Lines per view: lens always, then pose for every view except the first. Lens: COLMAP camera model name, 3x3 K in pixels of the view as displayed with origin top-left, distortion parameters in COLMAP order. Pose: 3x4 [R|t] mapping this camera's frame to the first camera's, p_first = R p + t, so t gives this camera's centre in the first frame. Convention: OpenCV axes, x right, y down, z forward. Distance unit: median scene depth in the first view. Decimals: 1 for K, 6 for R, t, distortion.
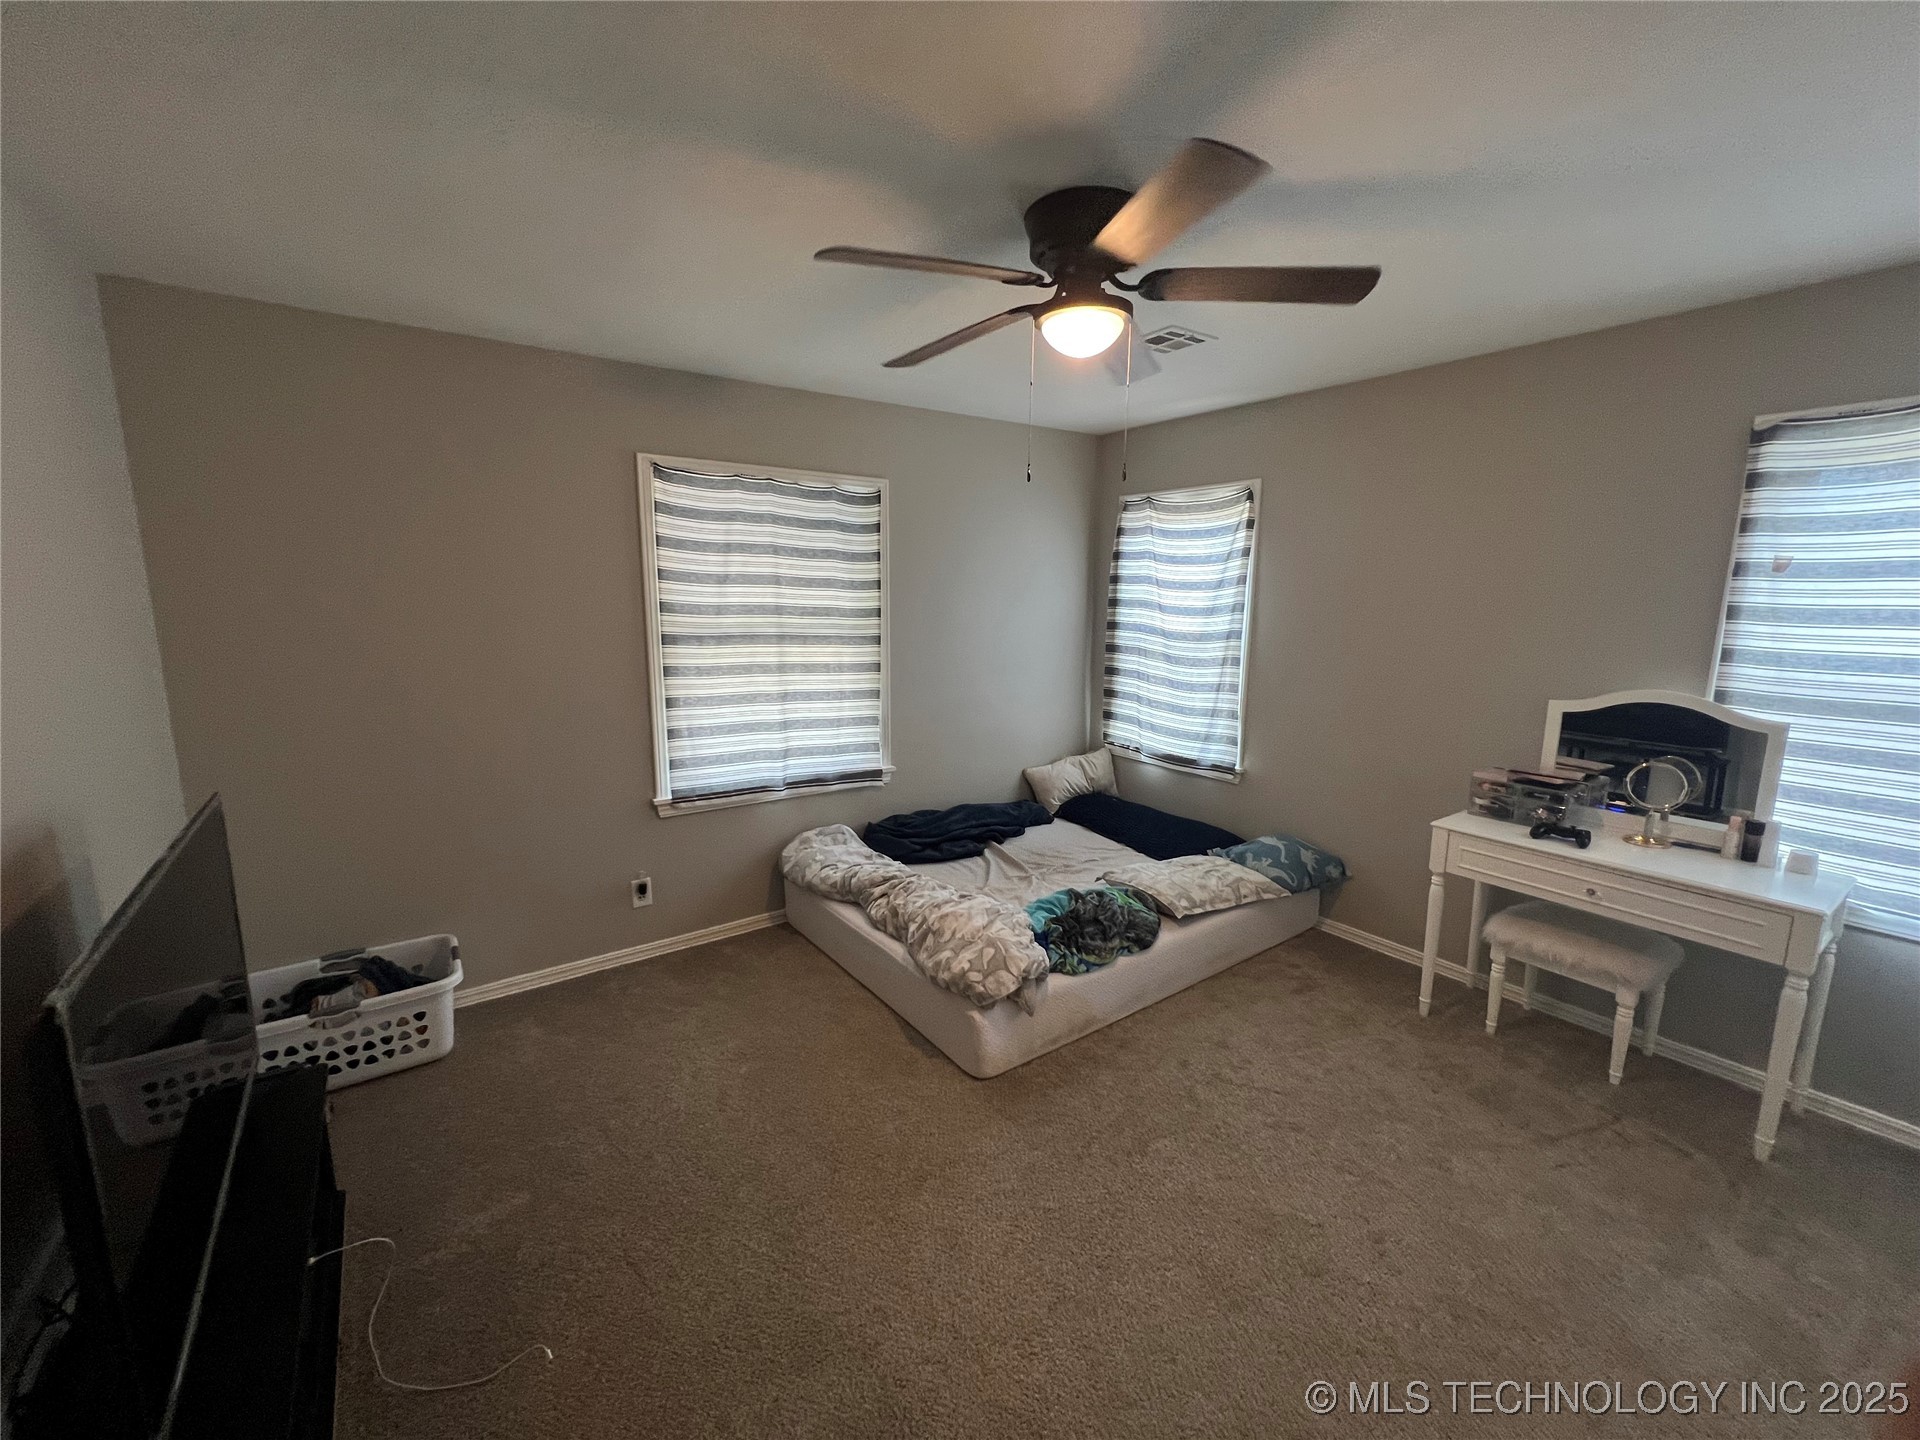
lens RADIAL K [[768.0, 0, 960.0], [0, 768.0, 720.0], [0, 0, 1]] dist [-0.000294, -0.000165]
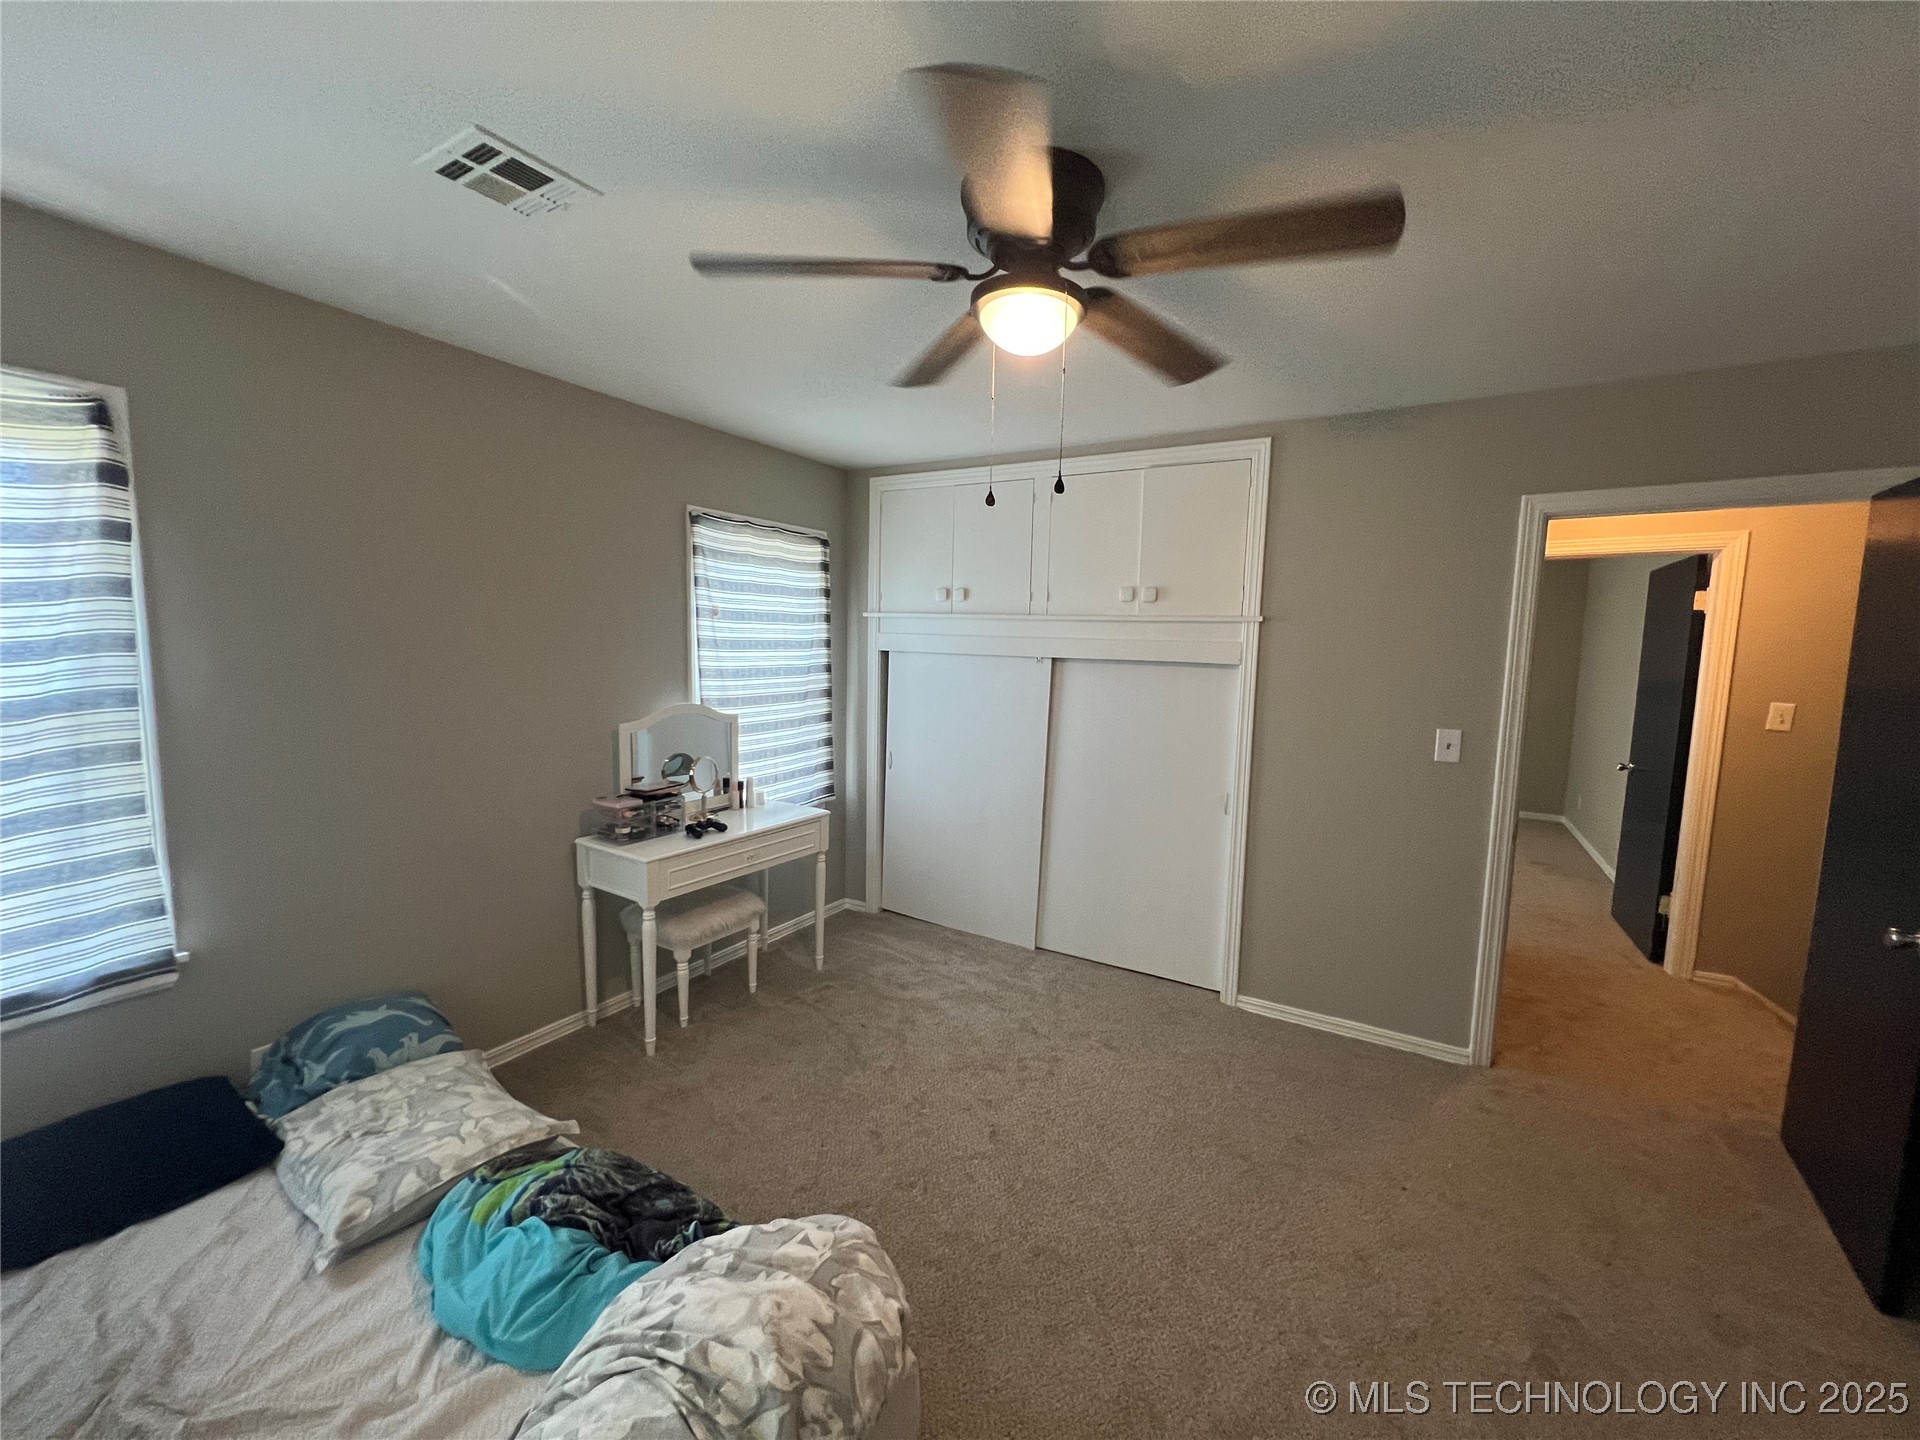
lens RADIAL K [[768.0, 0, 960.0], [0, 768.0, 720.0], [0, 0, 1]] dist [-0.000294, -0.000165]
pose [[-0.399216, -0.108512, 0.910413, -0.420720], [0.124472, 0.977364, 0.171073, -0.160408], [-0.908369, 0.181616, -0.376673, 0.984246]]
